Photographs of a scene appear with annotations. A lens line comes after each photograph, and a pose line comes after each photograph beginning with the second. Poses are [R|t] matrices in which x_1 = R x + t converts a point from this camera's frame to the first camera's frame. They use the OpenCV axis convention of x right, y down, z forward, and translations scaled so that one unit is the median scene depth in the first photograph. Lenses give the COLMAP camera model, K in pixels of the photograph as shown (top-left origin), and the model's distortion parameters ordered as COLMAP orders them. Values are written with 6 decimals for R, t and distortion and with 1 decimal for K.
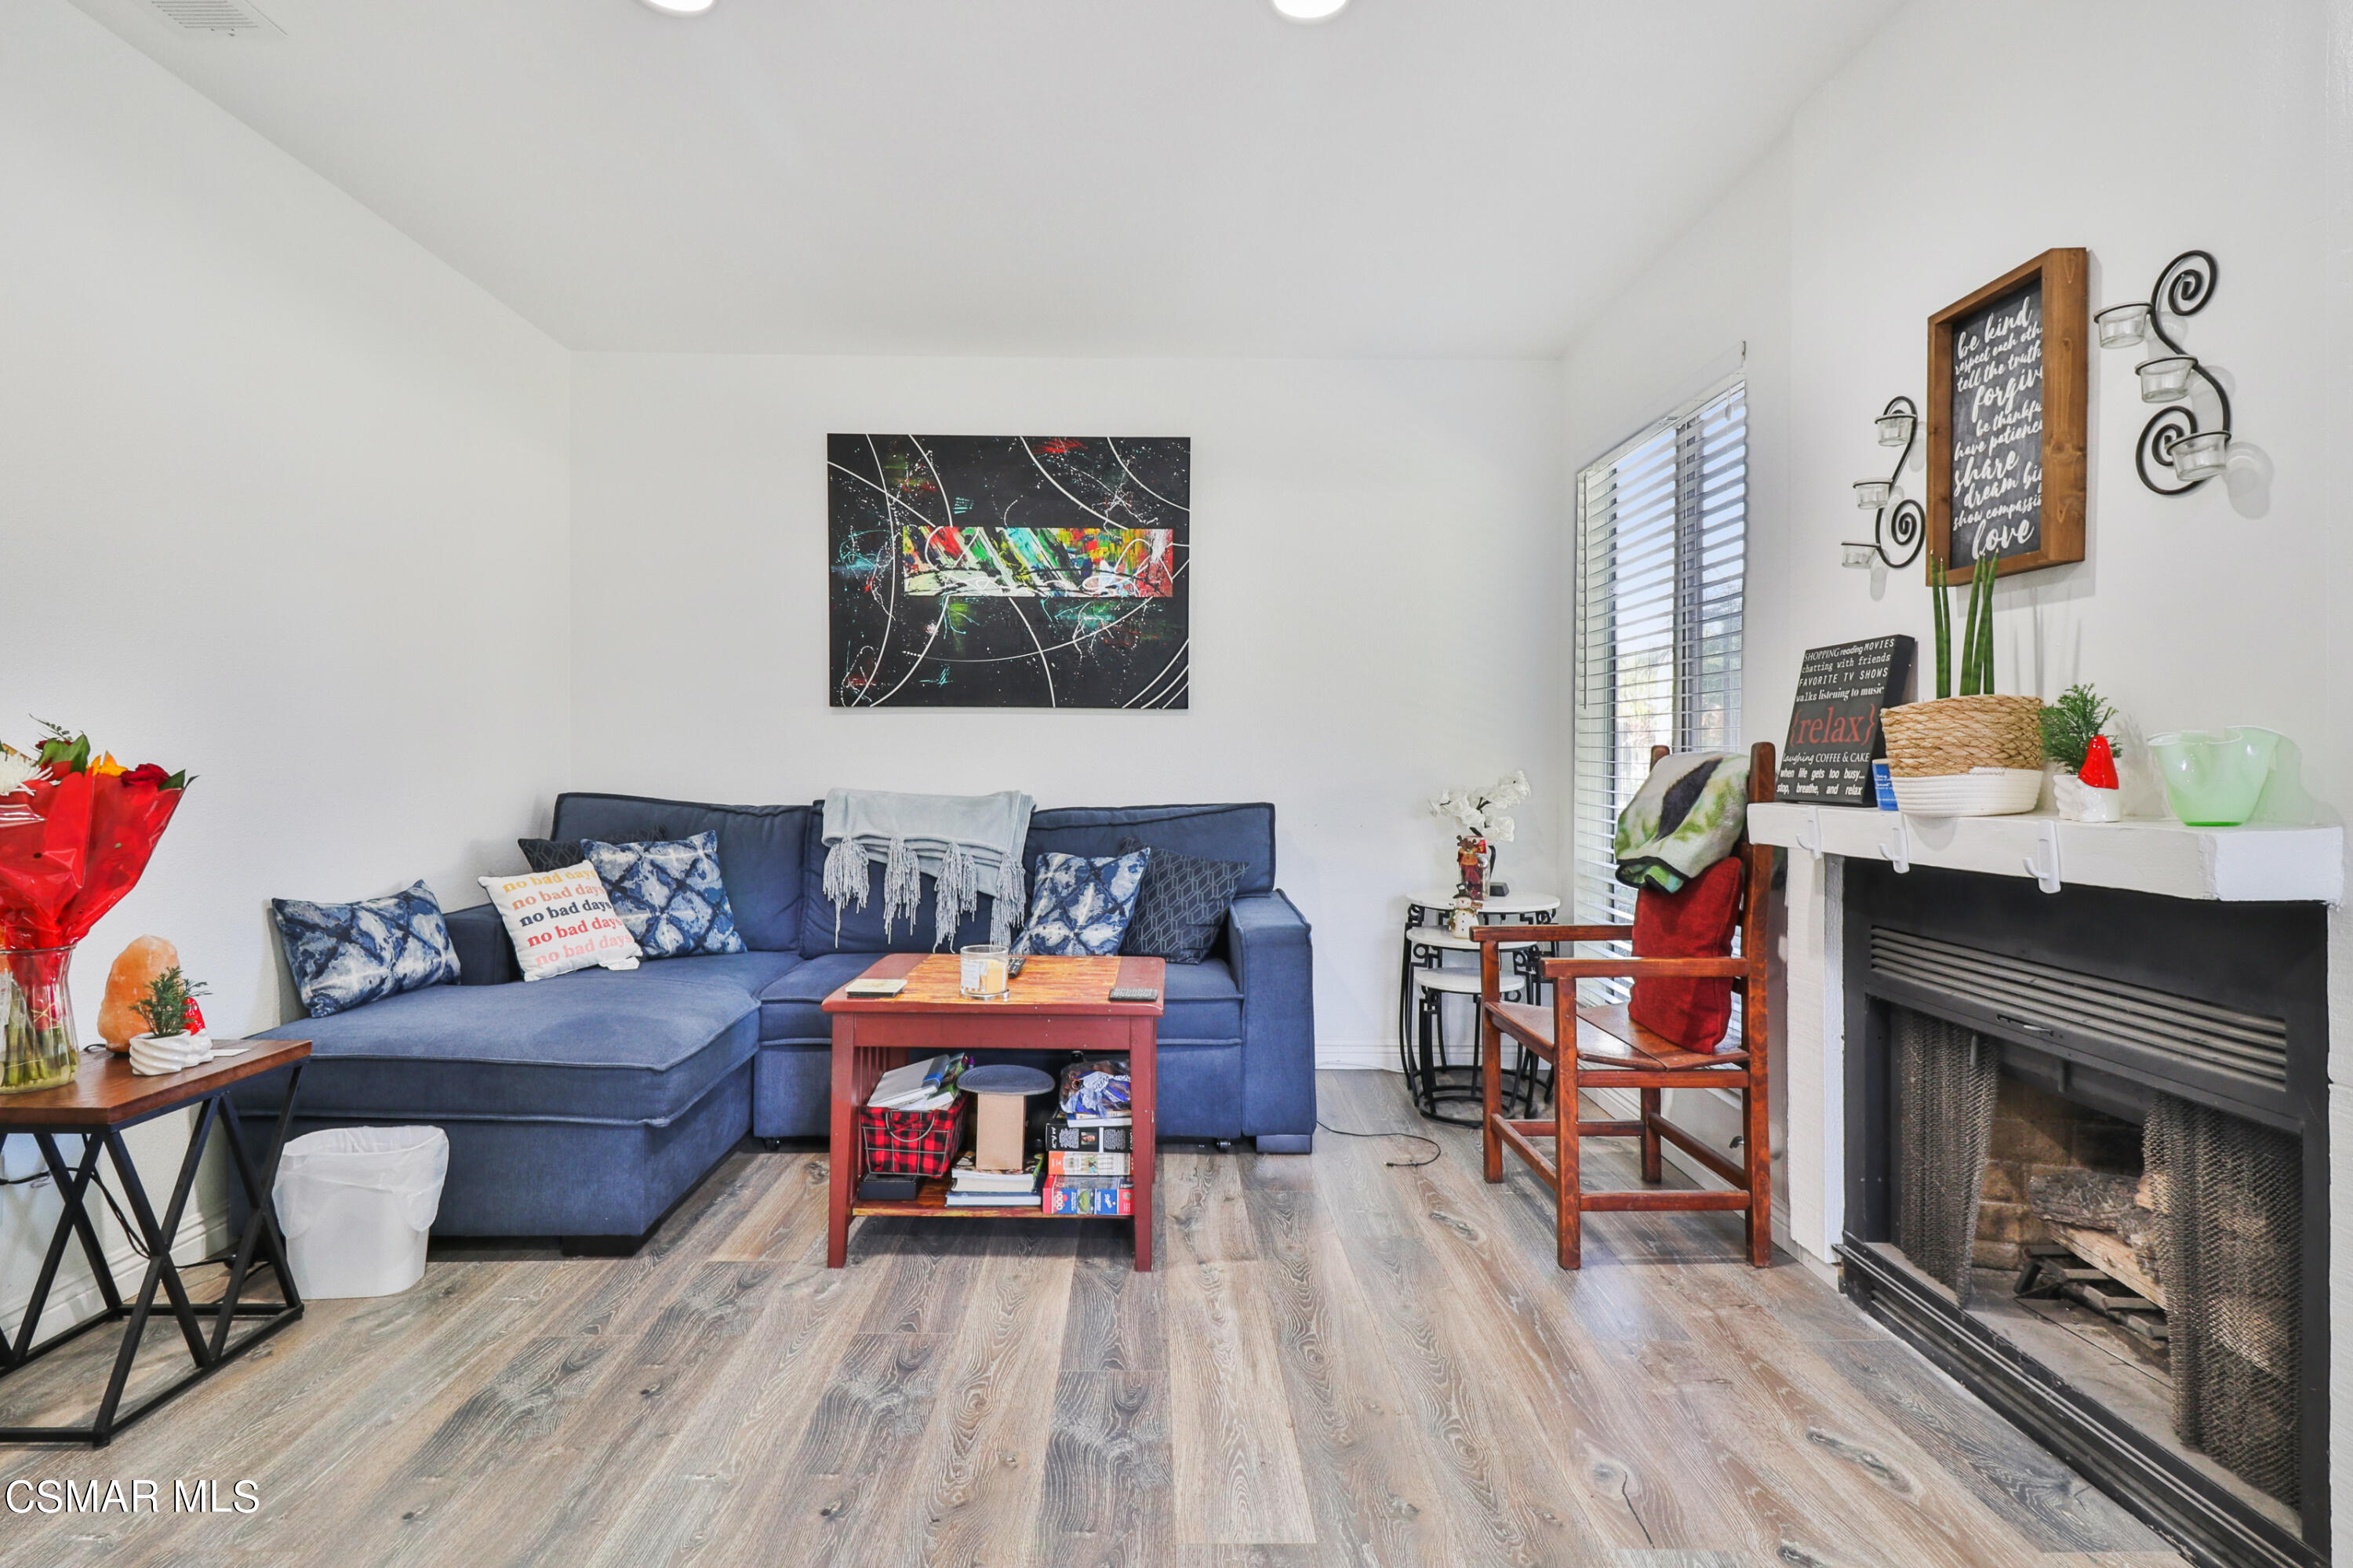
lens RADIAL K [[1223.0, 0, 1176.3], [0, 1223.0, 754.8], [0, 0, 1]] dist [0.026060, -0.009912]
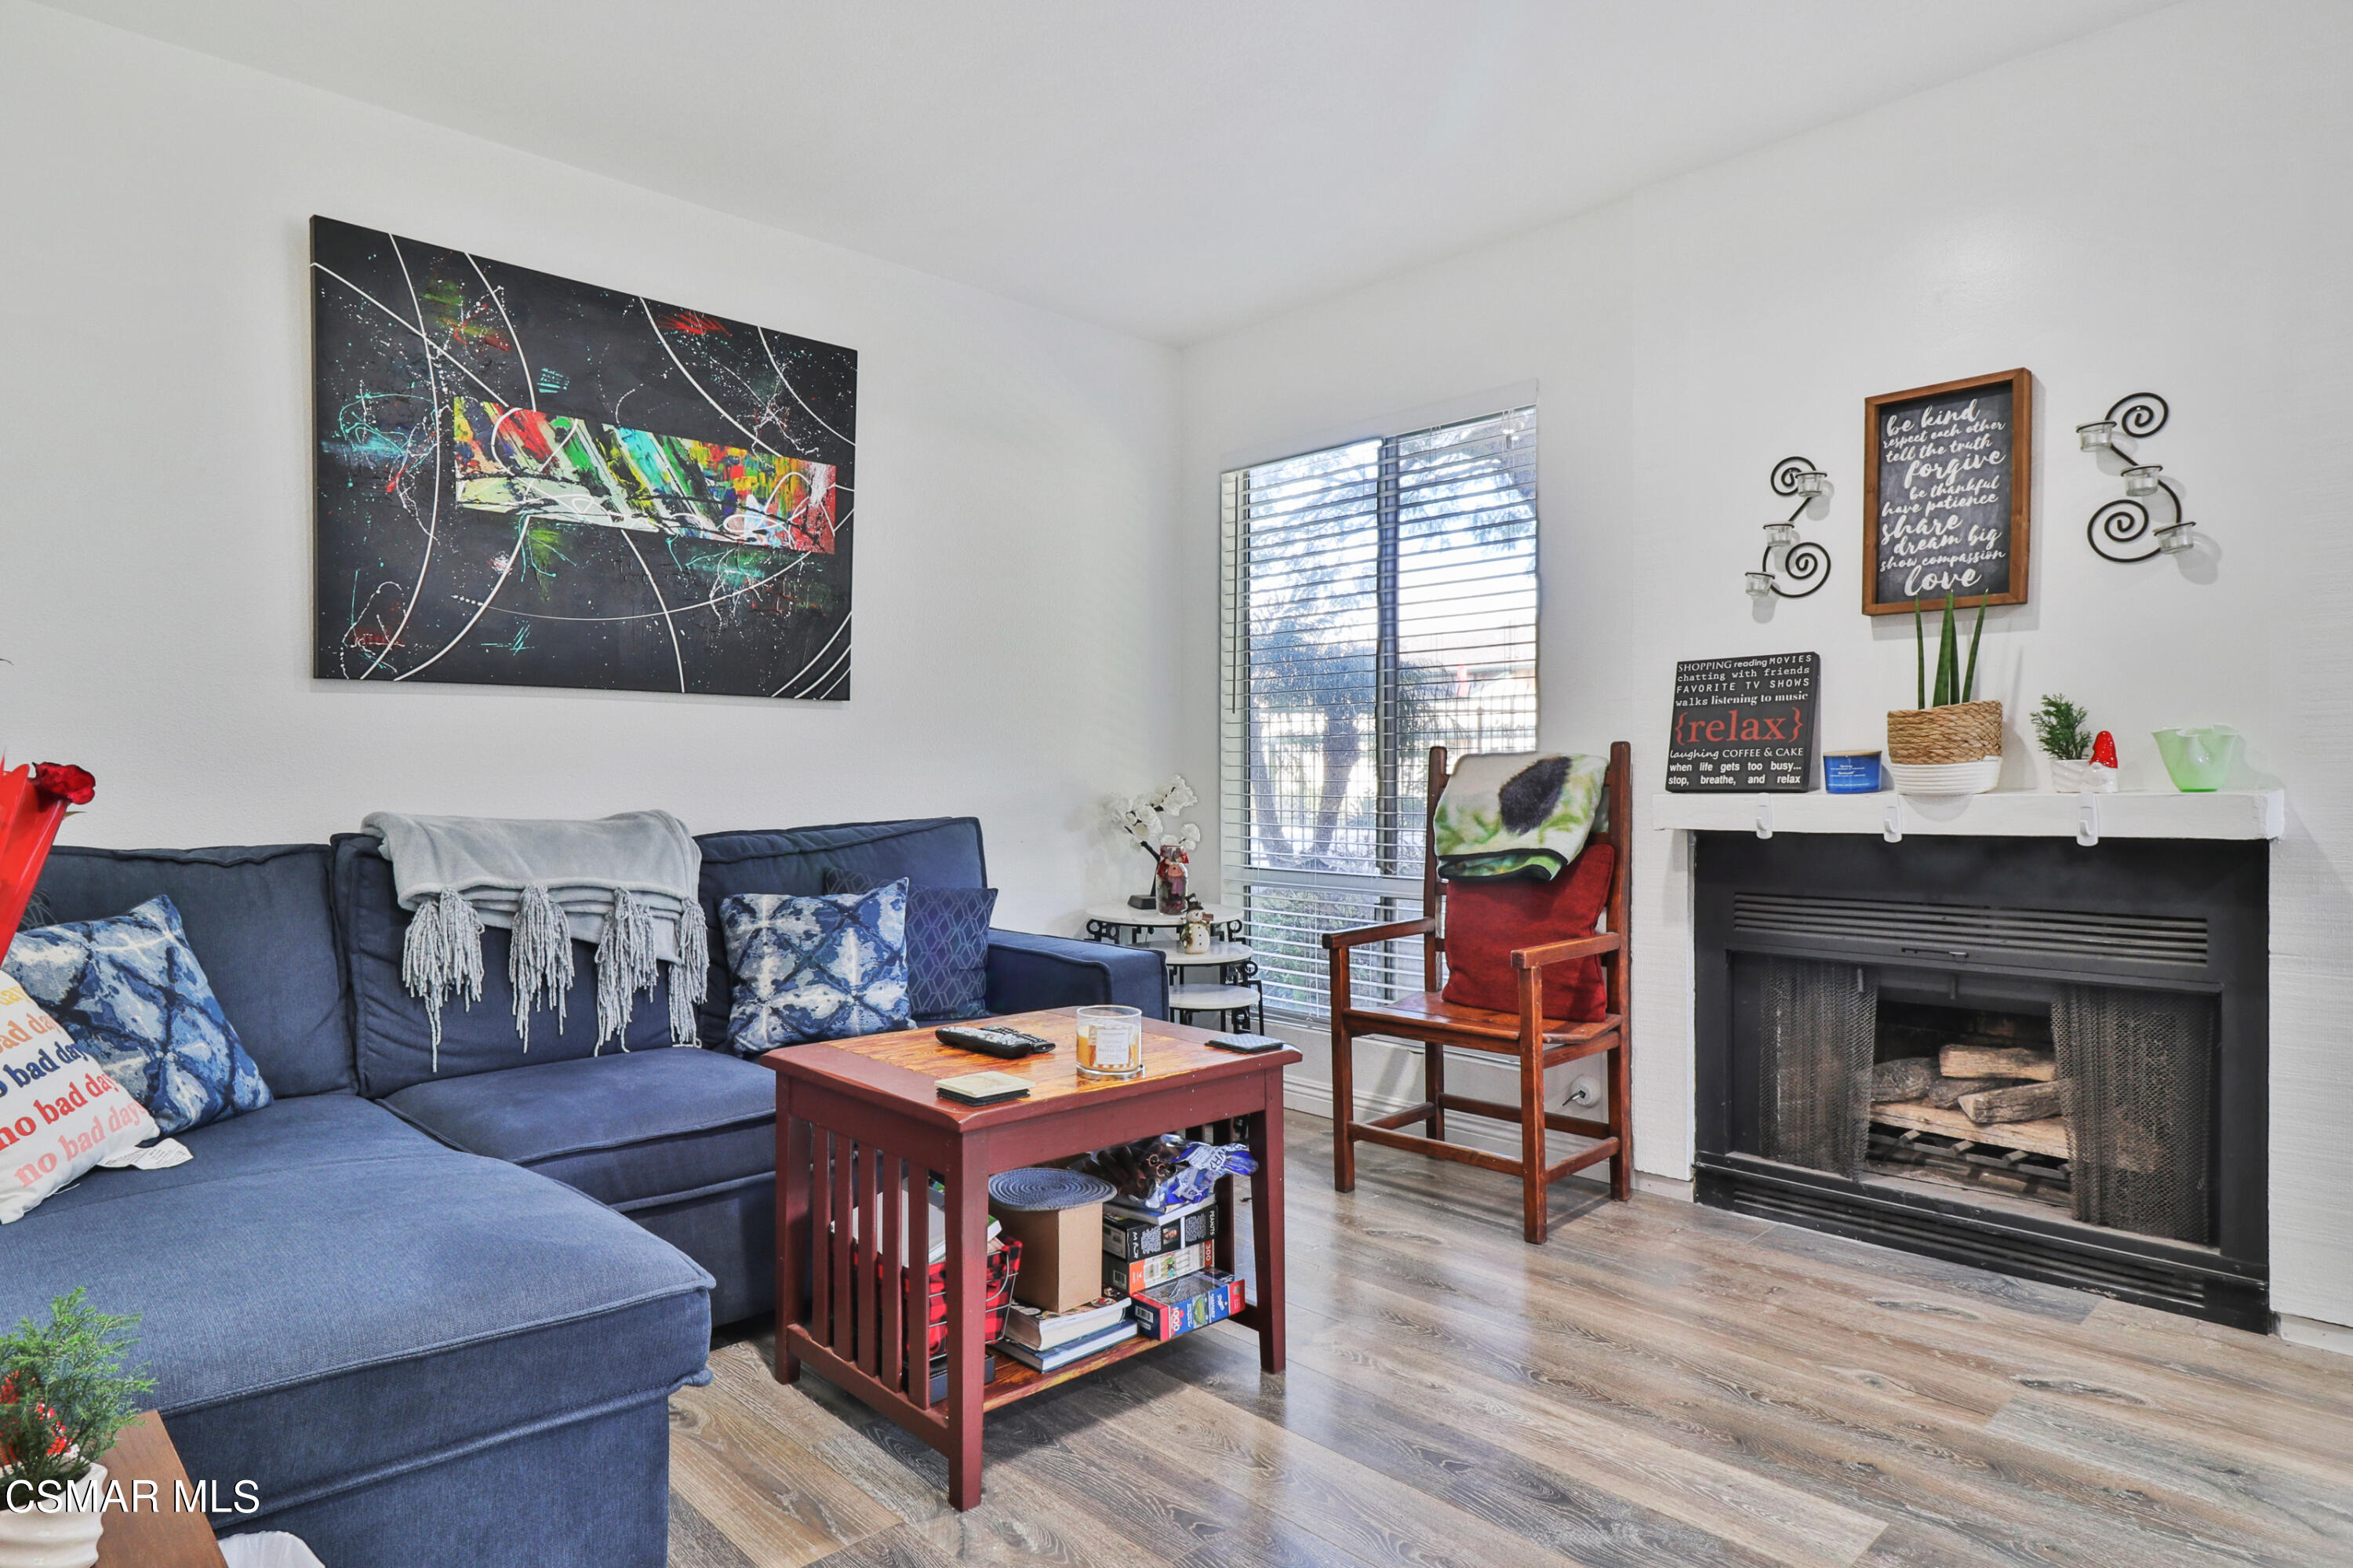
lens RADIAL K [[1321.5, 0, 1173.6], [0, 1321.5, 804.1], [0, 0, 1]] dist [0.014934, 0.000003]
pose [[0.737649, -0.022390, 0.674813, -0.475731], [0.007052, 0.999651, 0.025459, 0.009750], [-0.675148, -0.014021, 0.737549, 0.276397]]
